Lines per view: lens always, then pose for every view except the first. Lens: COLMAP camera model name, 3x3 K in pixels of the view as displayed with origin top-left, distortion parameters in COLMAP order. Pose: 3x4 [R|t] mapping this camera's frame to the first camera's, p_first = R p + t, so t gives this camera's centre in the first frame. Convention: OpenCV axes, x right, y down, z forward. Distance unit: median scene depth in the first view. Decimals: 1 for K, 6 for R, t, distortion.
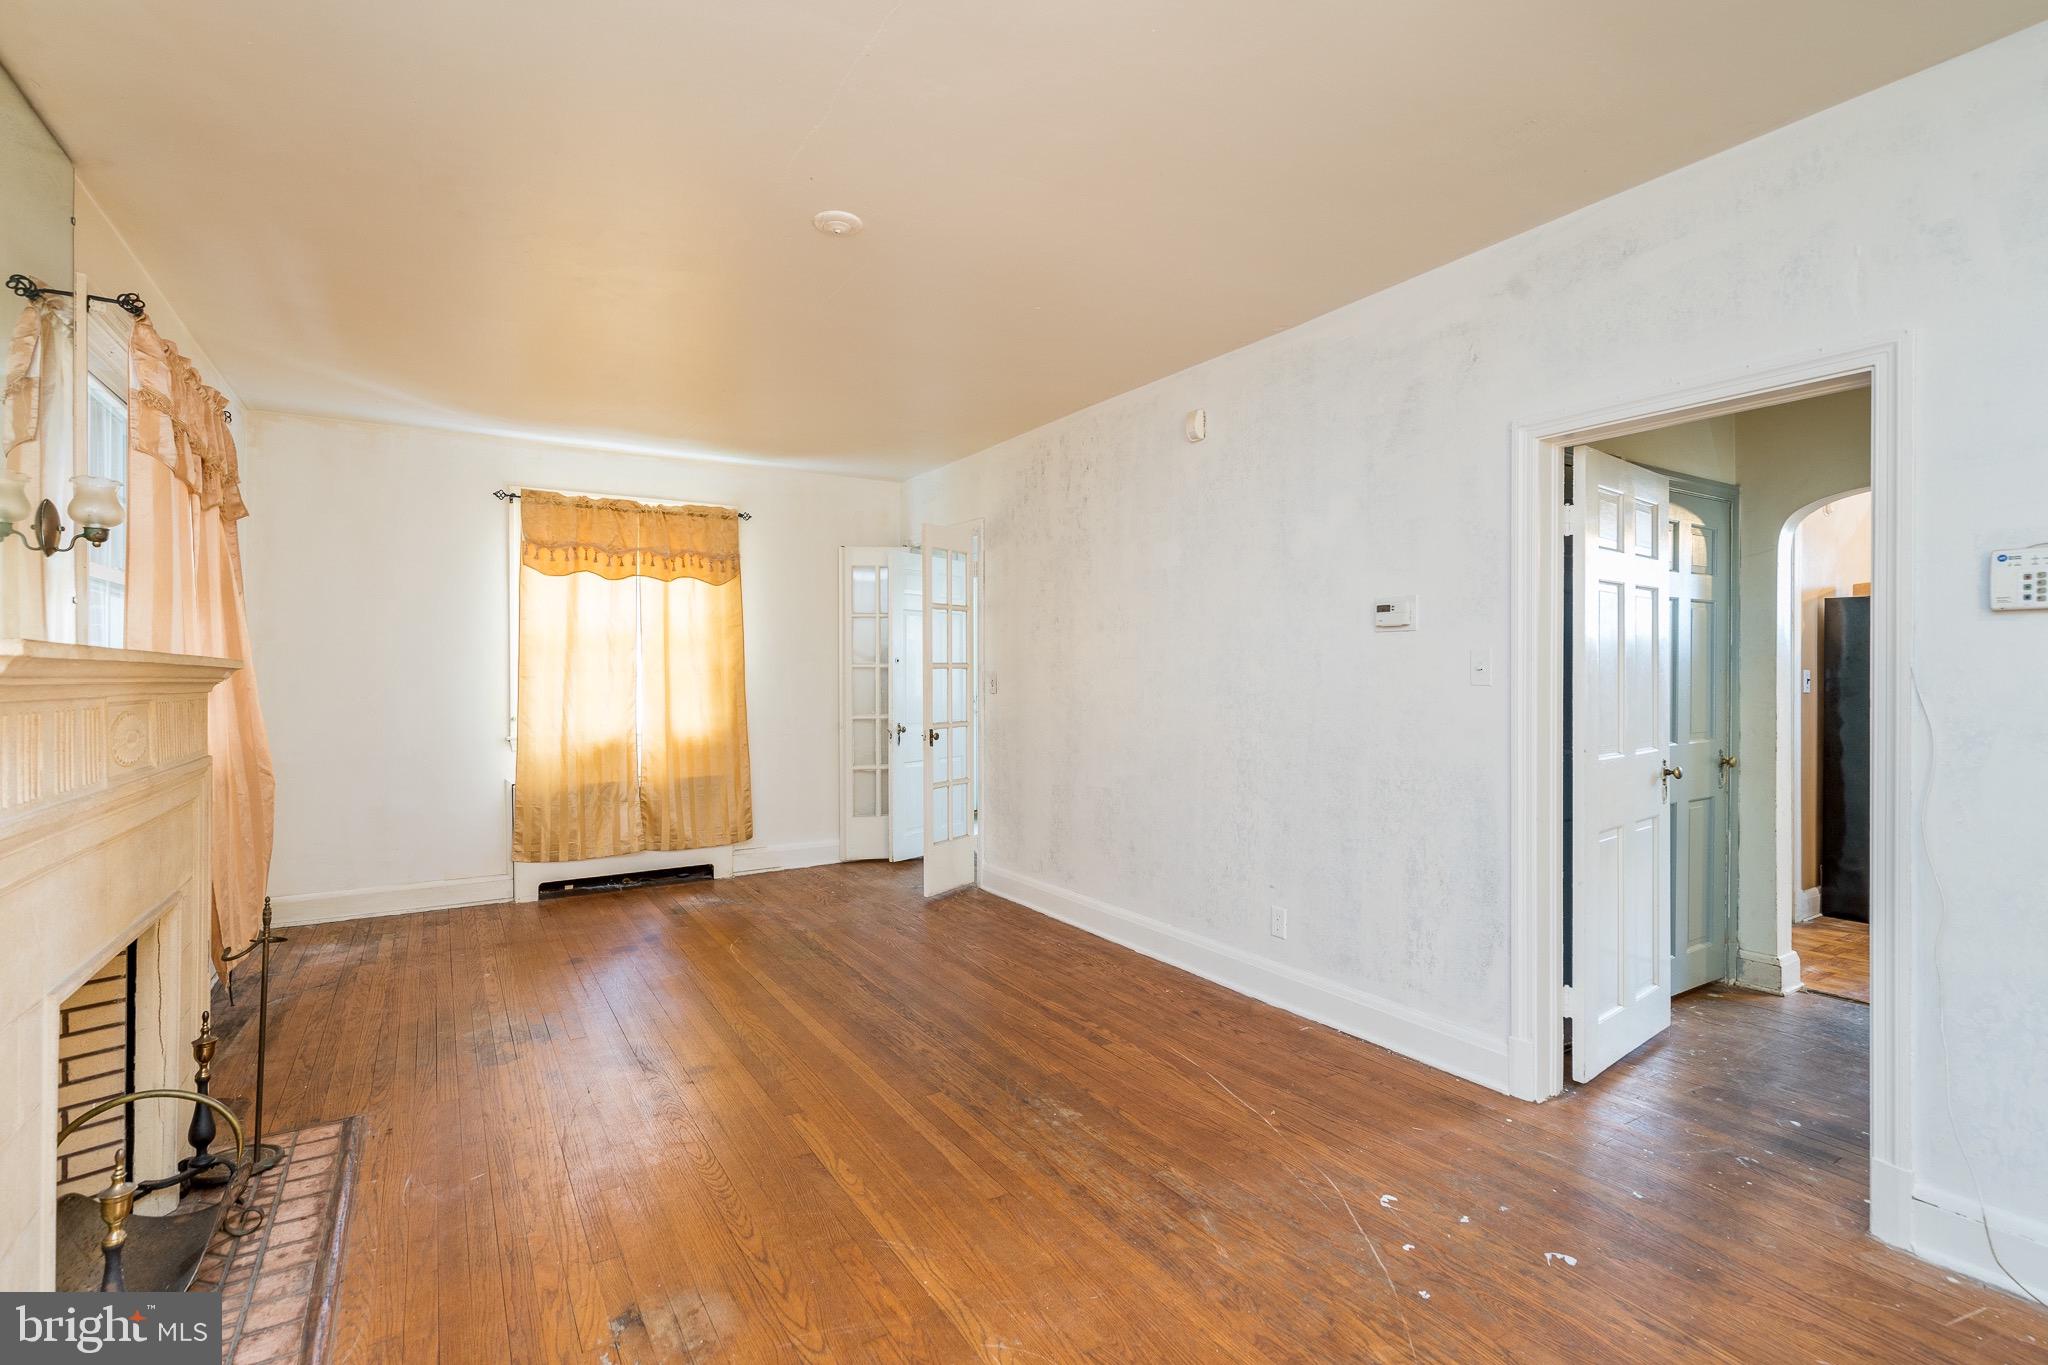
lens RADIAL K [[946.4, 0, 1024.0], [0, 946.4, 677.6], [0, 0, 1]] dist [0.003678, -0.000347]
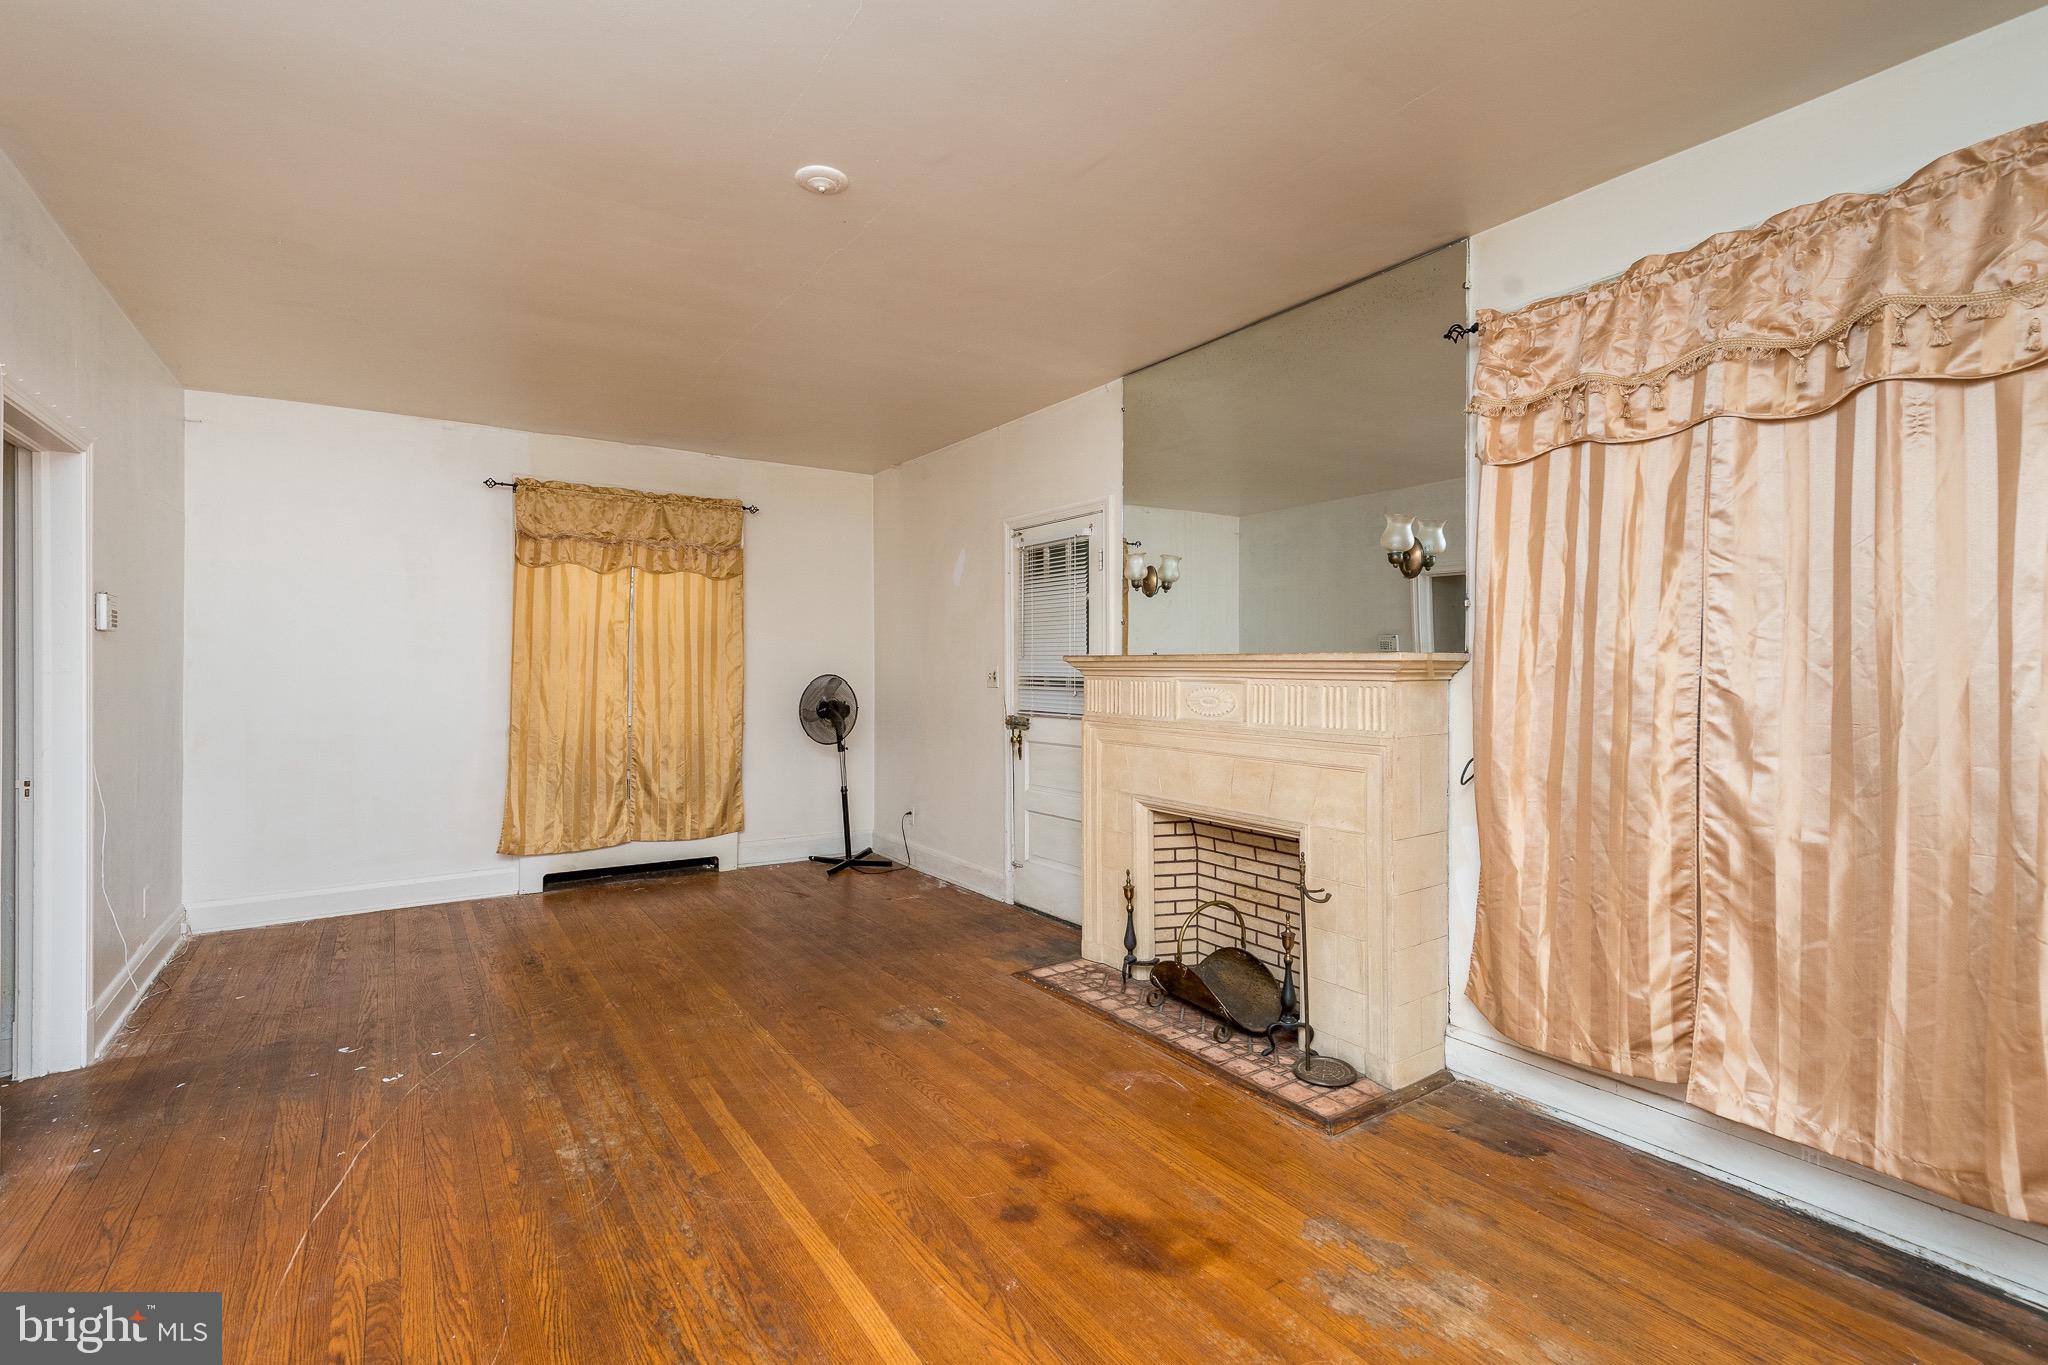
lens RADIAL K [[946.4, 0, 1024.6], [0, 946.4, 674.4], [0, 0, 1]] dist [0.003678, -0.000347]
pose [[-0.999516, 0.004266, -0.030806, -0.403152], [0.003884, 0.999915, 0.012442, -0.008181], [0.030856, 0.012316, -0.999448, 2.128461]]
